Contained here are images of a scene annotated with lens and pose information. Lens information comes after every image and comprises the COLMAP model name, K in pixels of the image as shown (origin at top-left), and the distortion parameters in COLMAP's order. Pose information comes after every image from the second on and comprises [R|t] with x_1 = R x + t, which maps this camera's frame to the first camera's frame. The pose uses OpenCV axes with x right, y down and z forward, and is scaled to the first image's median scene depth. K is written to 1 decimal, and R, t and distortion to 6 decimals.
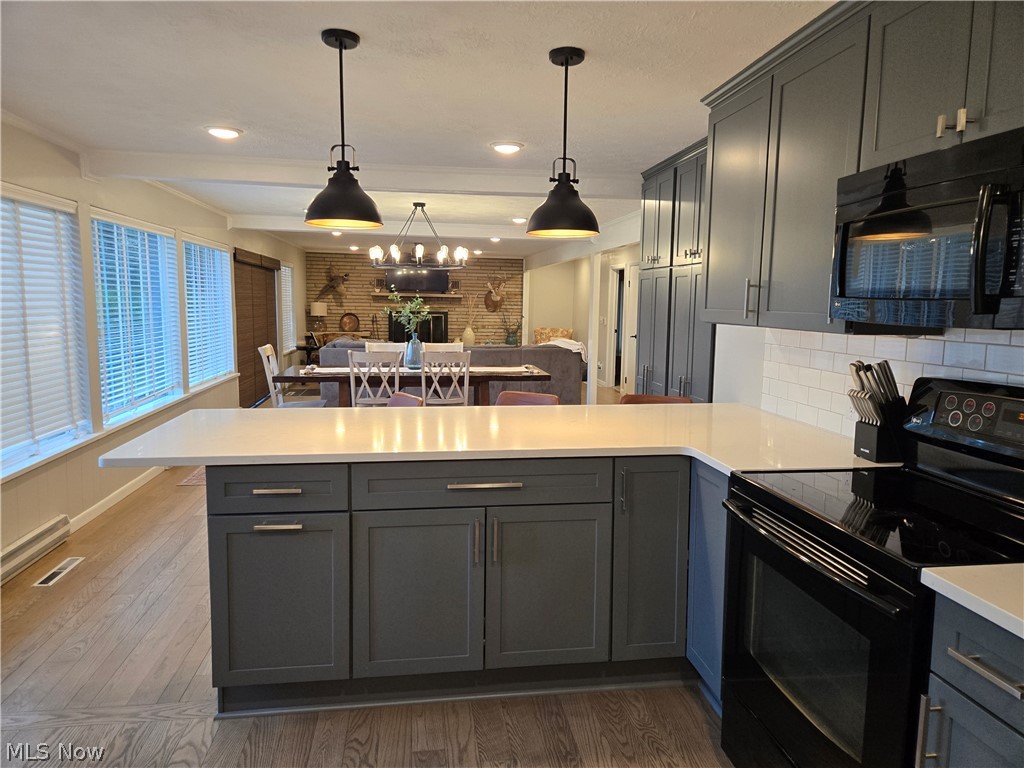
lens RADIAL K [[683.5, 0, 512.0], [0, 683.5, 384.0], [0, 0, 1]] dist [0.000055, -0.000118]
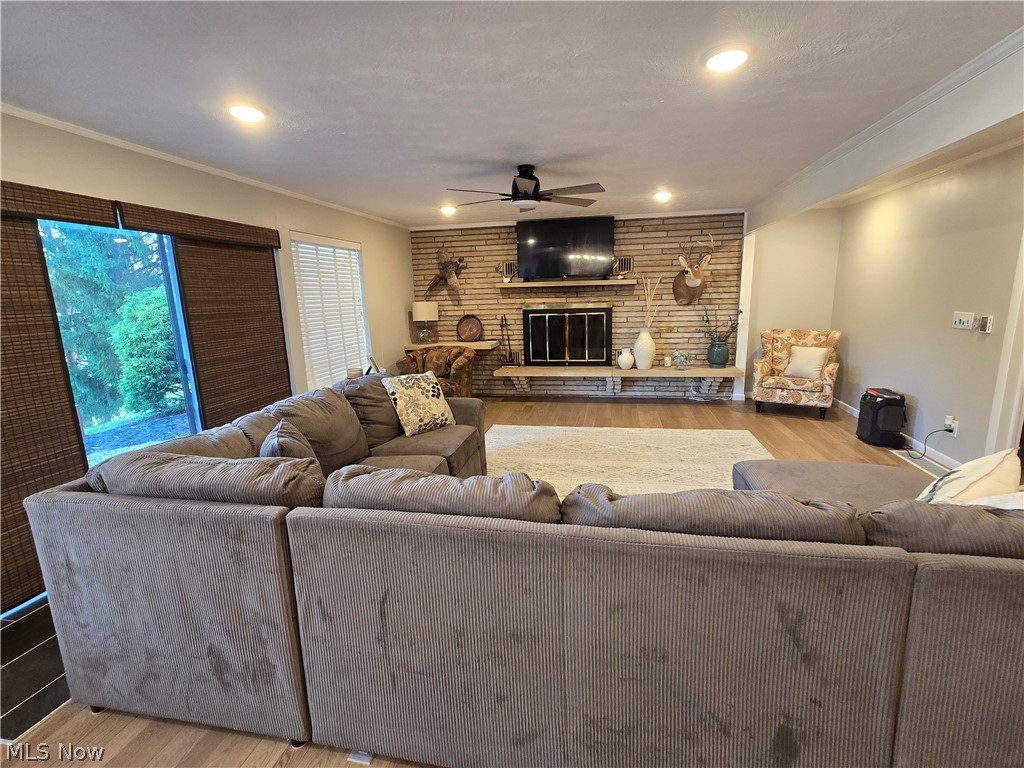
lens RADIAL K [[473.2, 0, 512.0], [0, 473.2, 384.0], [0, 0, 1]] dist [0.001831, 0.001132]
pose [[0.937688, 0.020721, -0.346859, -0.026581], [0.003690, 0.997570, 0.069568, -0.066207], [0.347458, -0.066513, 0.935334, 0.551843]]
